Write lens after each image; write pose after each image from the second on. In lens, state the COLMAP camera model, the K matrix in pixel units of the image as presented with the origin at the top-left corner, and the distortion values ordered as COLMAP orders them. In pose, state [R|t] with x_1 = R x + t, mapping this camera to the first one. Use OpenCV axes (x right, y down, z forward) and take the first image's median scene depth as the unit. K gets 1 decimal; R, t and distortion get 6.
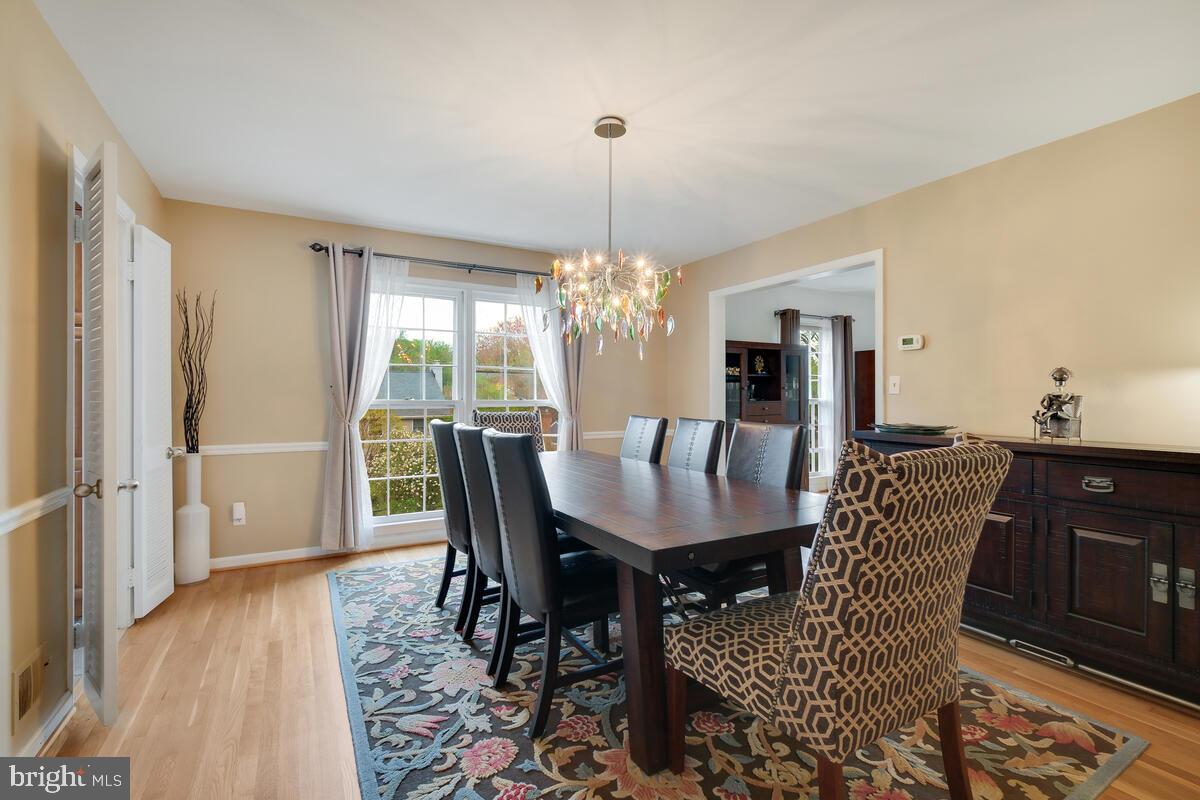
lens RADIAL K [[531.2, 0, 604.9], [0, 531.2, 395.9], [0, 0, 1]] dist [-0.002102, -0.001580]
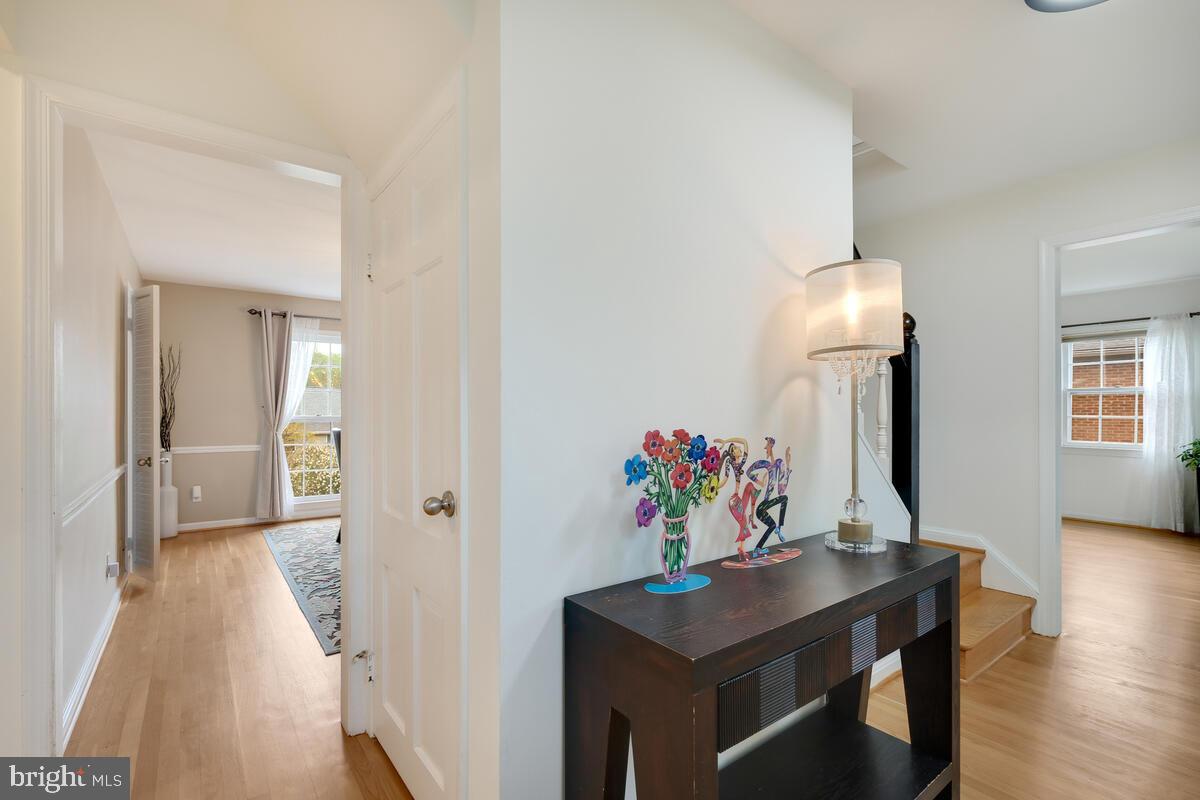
lens RADIAL K [[531.2, 0, 593.9], [0, 531.2, 408.5], [0, 0, 1]] dist [-0.002102, -0.001580]
pose [[0.993171, -0.003100, 0.116628, 0.223098], [0.003893, 0.999971, -0.006574, -0.000695], [-0.116604, 0.006983, 0.993154, -0.570297]]
